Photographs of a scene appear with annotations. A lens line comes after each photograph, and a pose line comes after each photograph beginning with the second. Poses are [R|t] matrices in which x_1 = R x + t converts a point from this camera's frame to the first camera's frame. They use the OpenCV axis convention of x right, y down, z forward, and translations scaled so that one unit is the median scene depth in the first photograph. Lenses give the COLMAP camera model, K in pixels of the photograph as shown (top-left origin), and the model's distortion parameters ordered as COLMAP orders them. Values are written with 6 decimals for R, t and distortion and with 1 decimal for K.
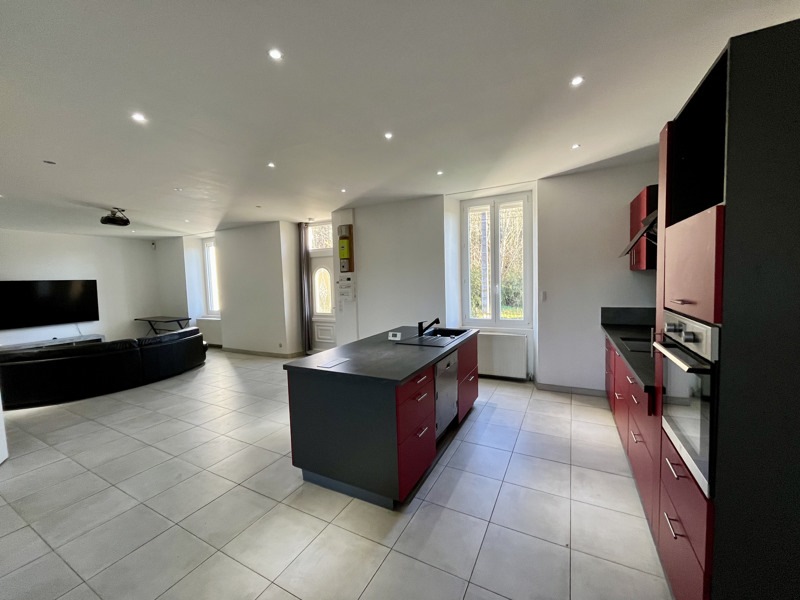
lens RADIAL K [[323.0, 0, 399.7], [0, 323.0, 299.3], [0, 0, 1]] dist [0.000241, -0.000011]
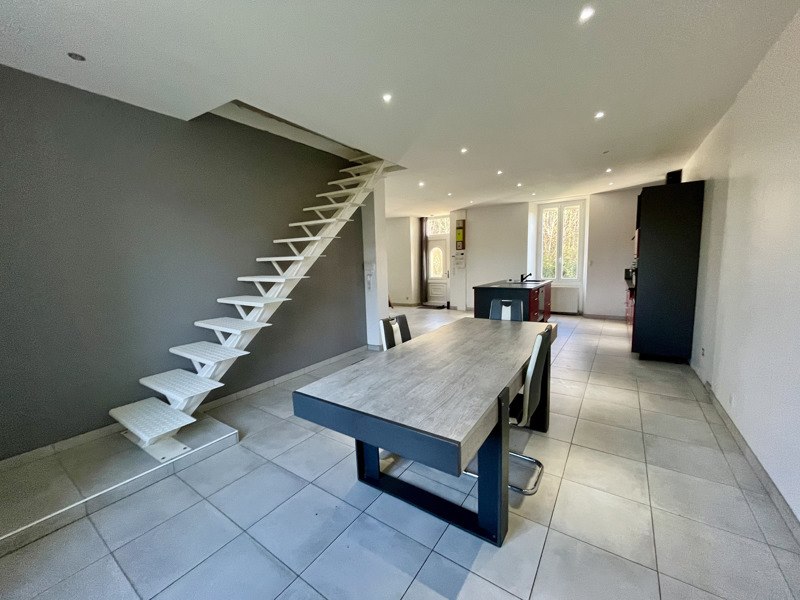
lens RADIAL K [[323.0, 0, 398.4], [0, 323.0, 298.2], [0, 0, 1]] dist [0.000241, -0.000011]
pose [[0.992619, 0.015799, -0.120240, -0.276205], [-0.009458, 0.998543, 0.053129, 0.074395], [0.120904, -0.051600, 0.991322, -0.641534]]
